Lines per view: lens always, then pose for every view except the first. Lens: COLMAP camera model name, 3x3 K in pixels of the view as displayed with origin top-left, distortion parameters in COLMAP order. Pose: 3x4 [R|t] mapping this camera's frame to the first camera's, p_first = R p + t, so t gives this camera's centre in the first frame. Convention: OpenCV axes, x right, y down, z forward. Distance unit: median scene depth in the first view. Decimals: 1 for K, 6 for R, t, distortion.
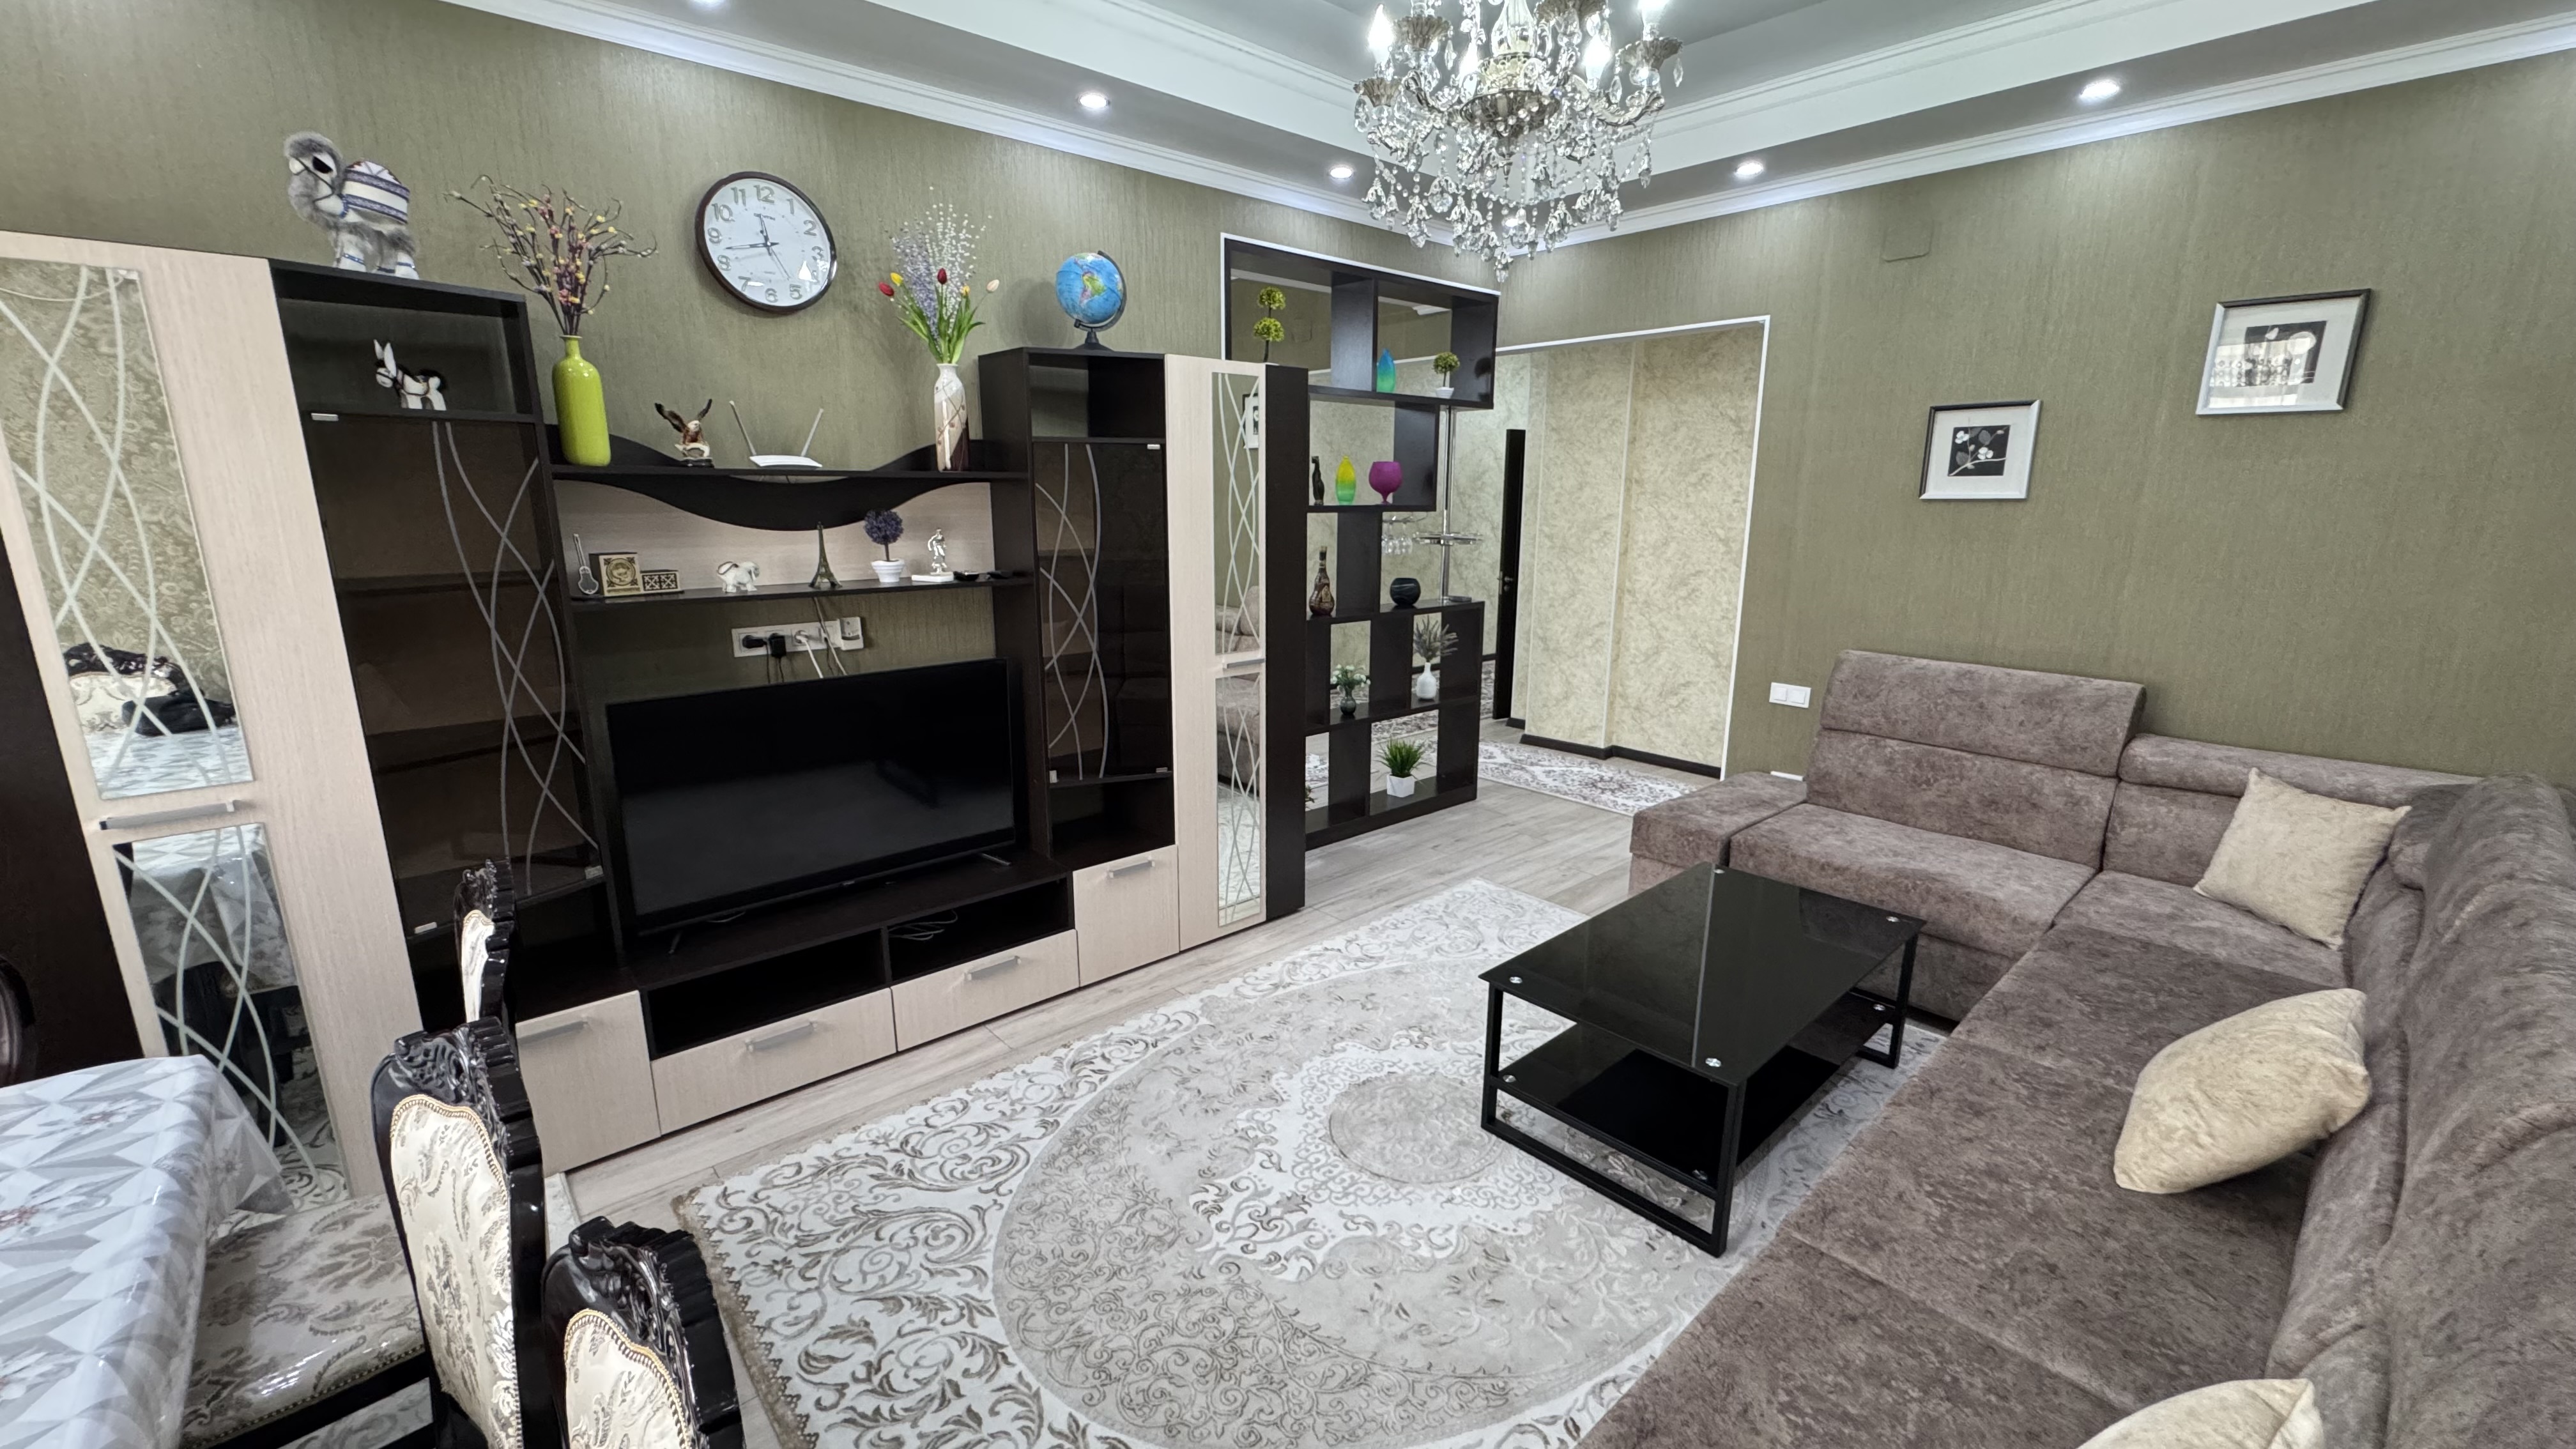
lens RADIAL K [[1026.6, 0, 1288.6], [0, 1026.6, 728.5], [0, 0, 1]] dist [-0.002921, -0.000167]
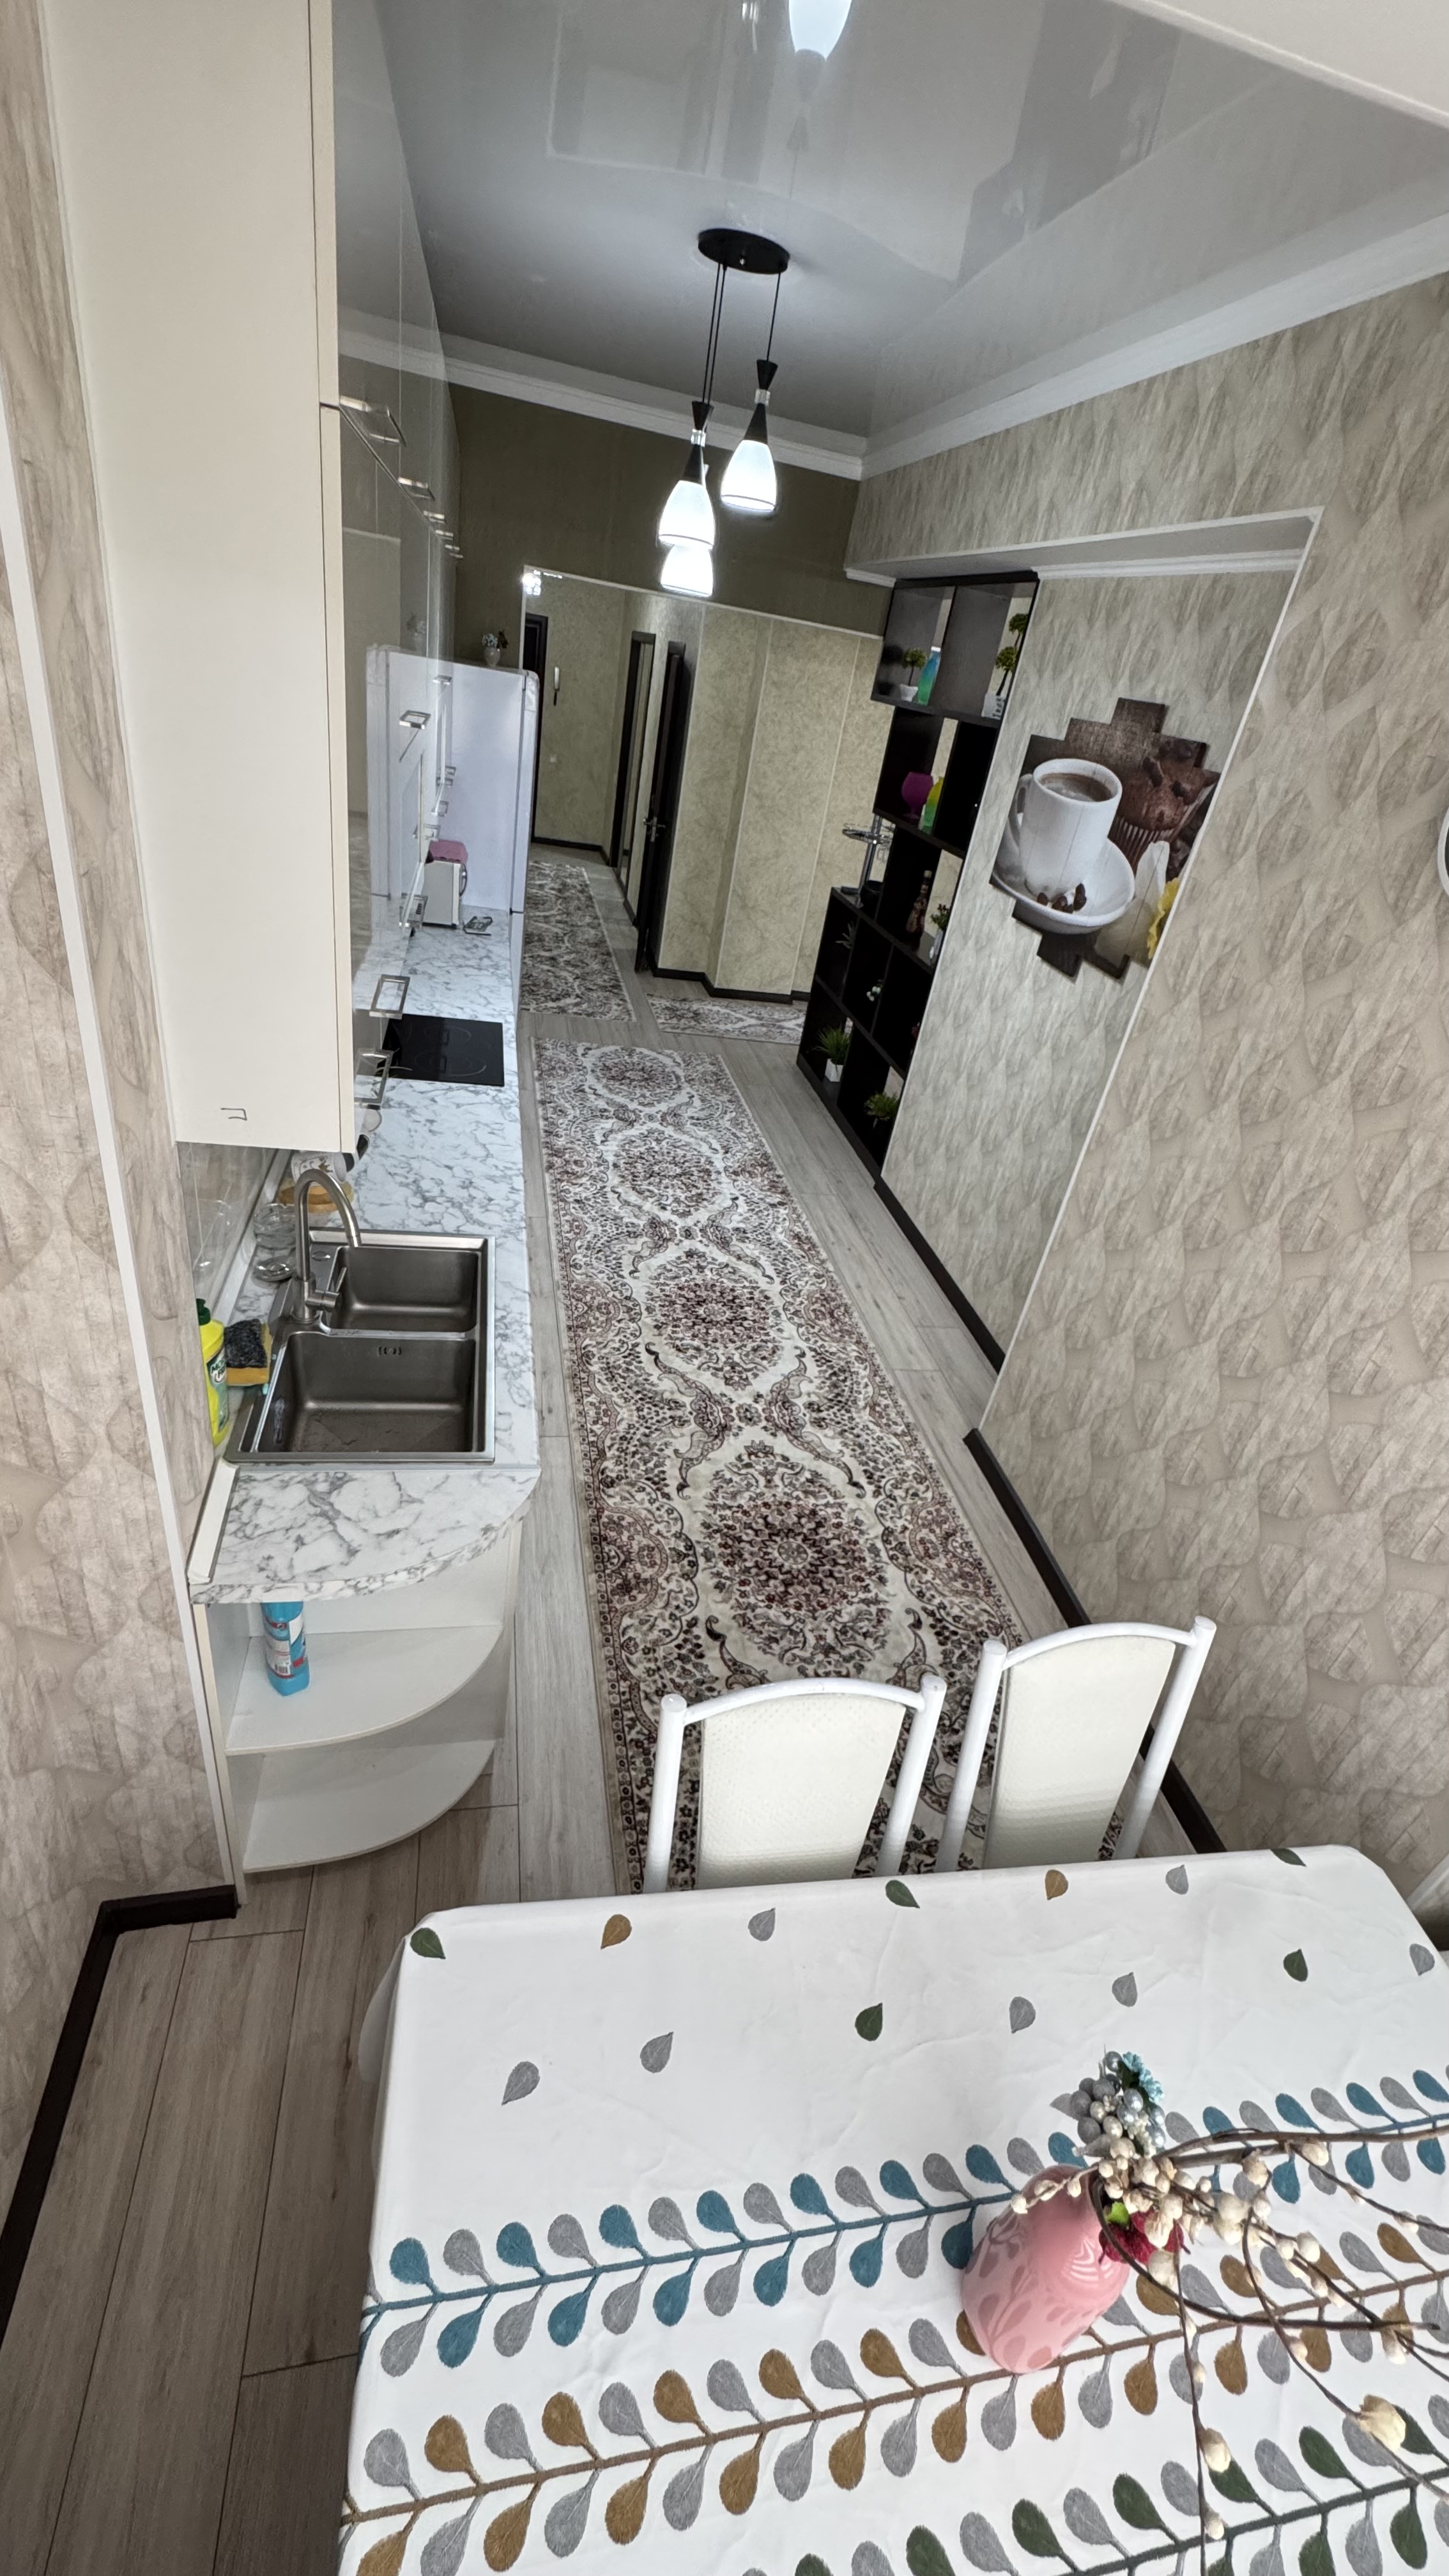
lens RADIAL K [[1026.6, 0, 725.6], [0, 1026.6, 1279.0], [0, 0, 1]] dist [-0.002921, -0.000167]
pose [[0.521061, -0.378183, 0.765162, -0.802971], [0.034305, 0.905034, 0.423954, -0.198327], [-0.852830, -0.194657, 0.484551, 0.452622]]
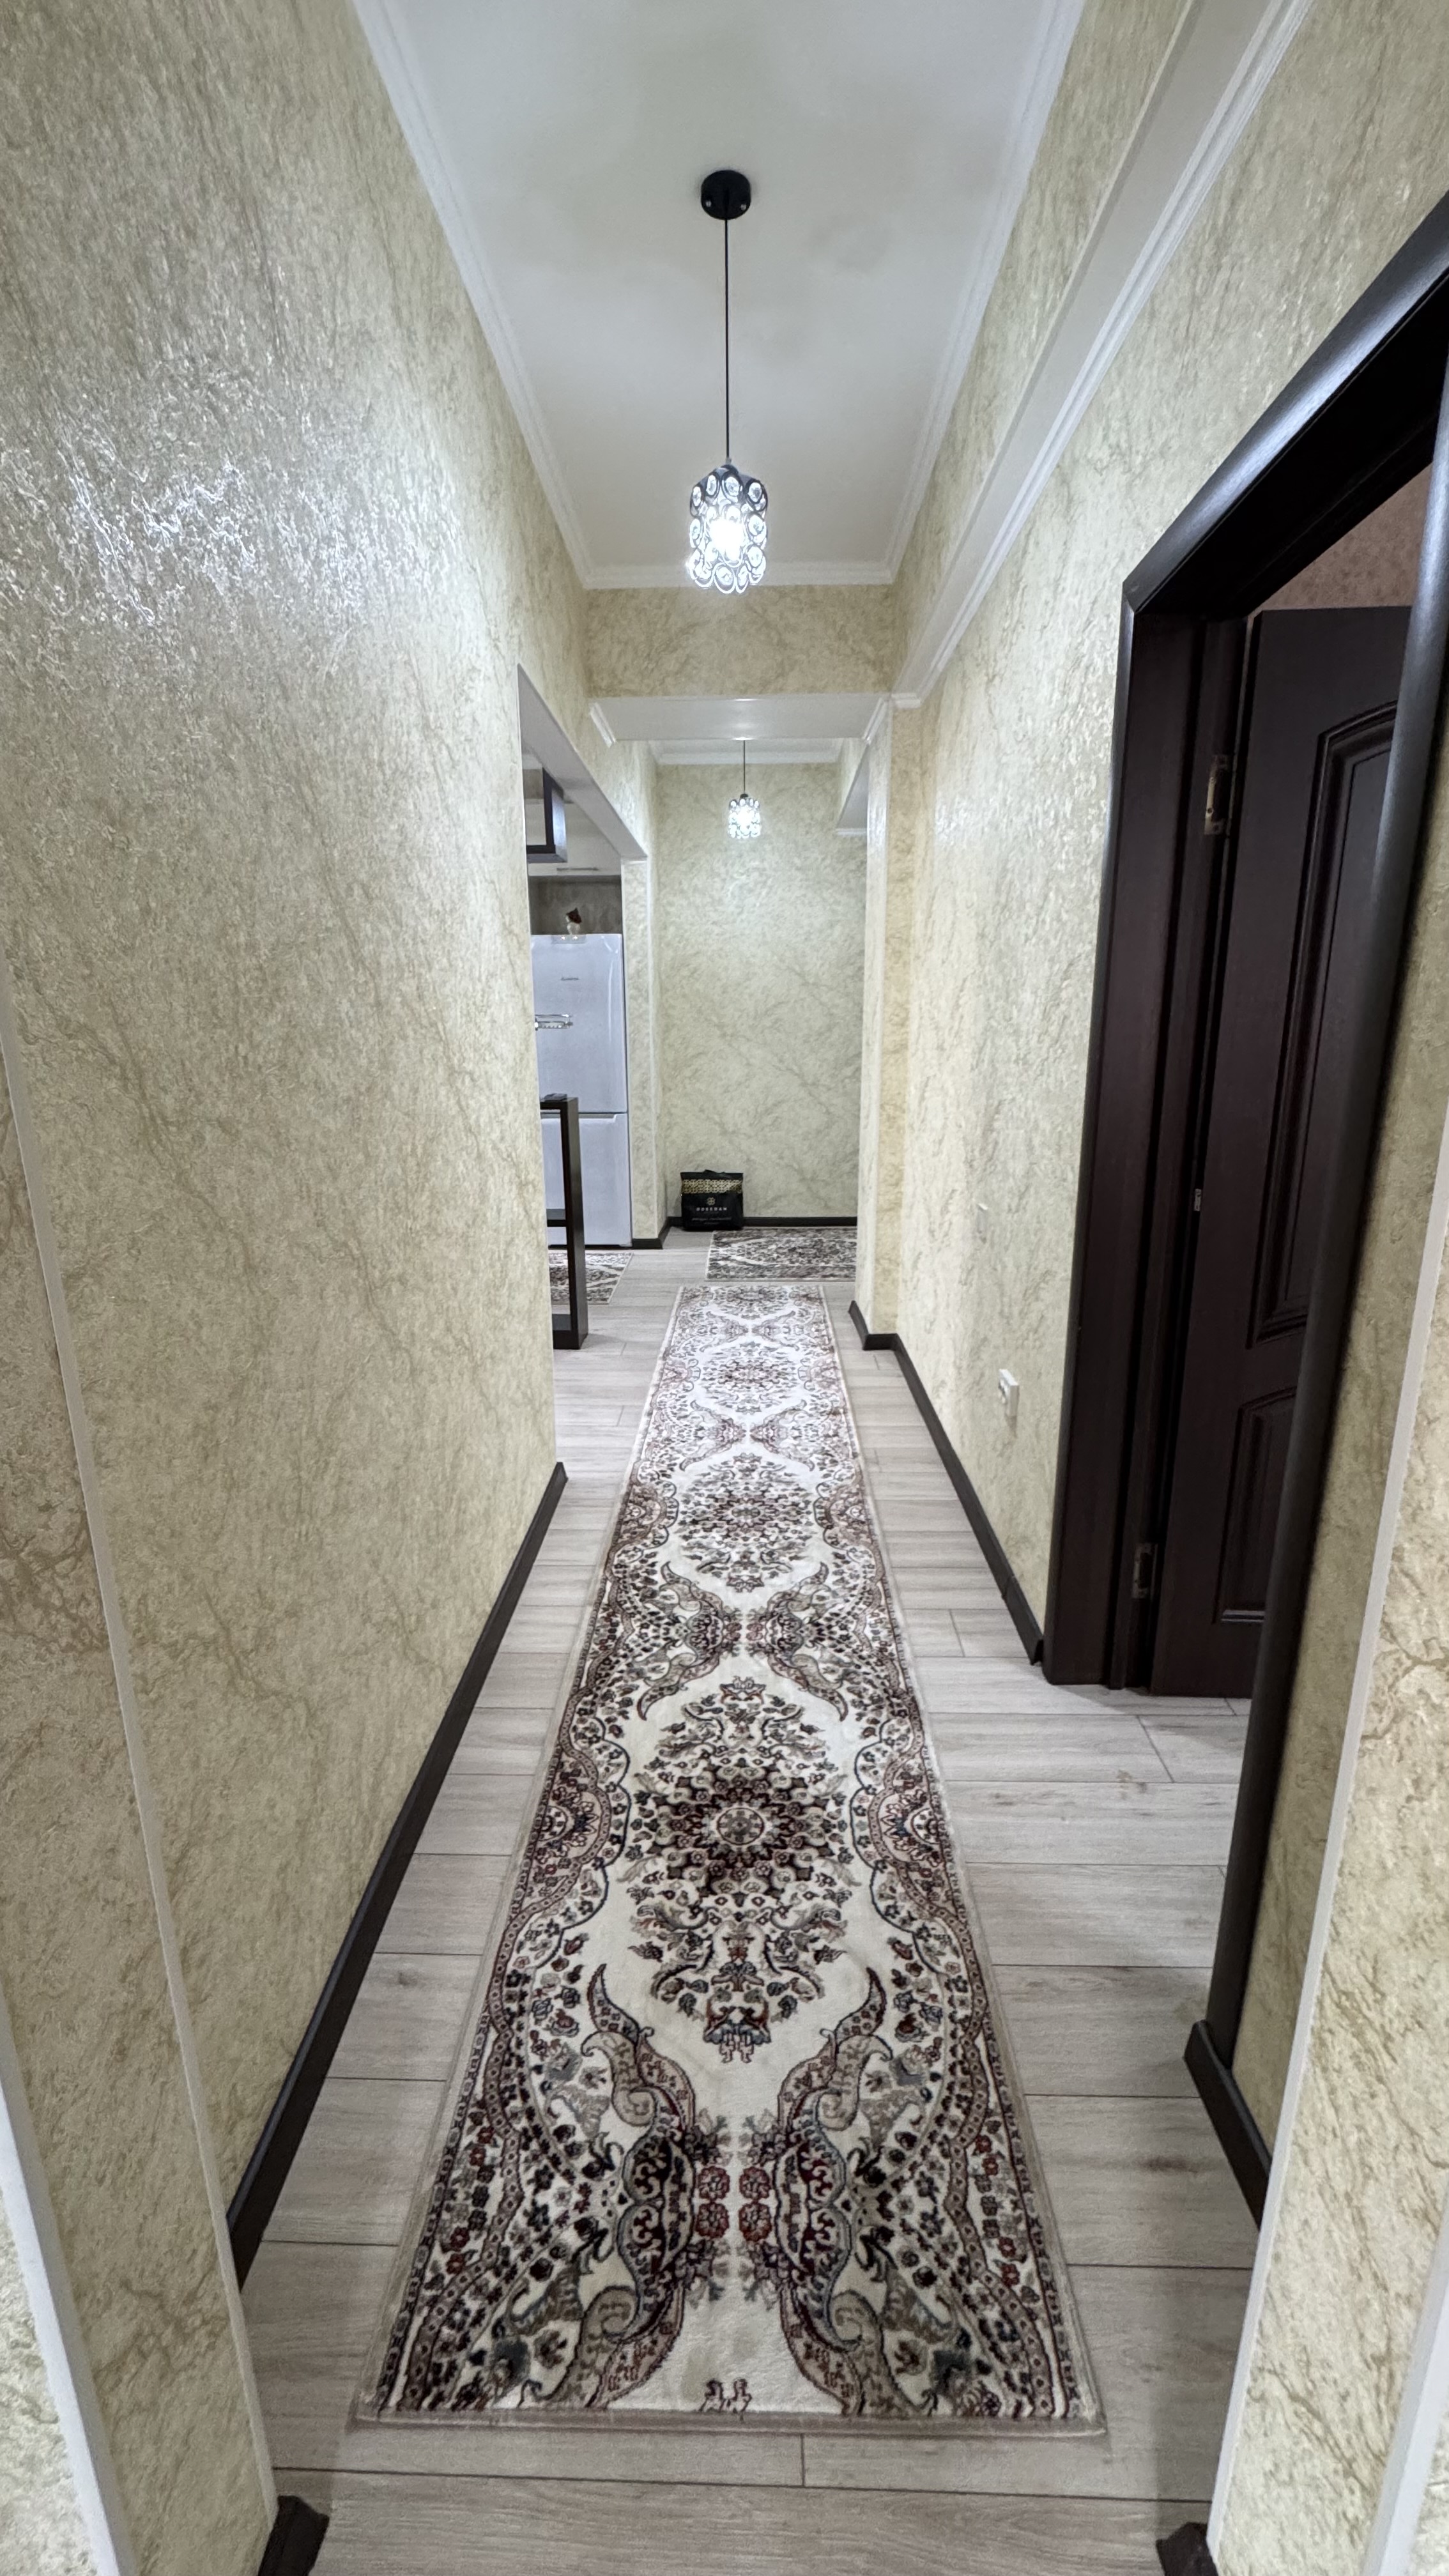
lens RADIAL K [[1026.6, 0, 724.7], [0, 1026.6, 1294.3], [0, 0, 1]] dist [-0.002921, -0.000167]
pose [[0.720725, 0.170935, -0.671816, 0.731780], [-0.149744, 0.984631, 0.089881, -0.056550], [0.676855, 0.035821, 0.735244, 0.454628]]
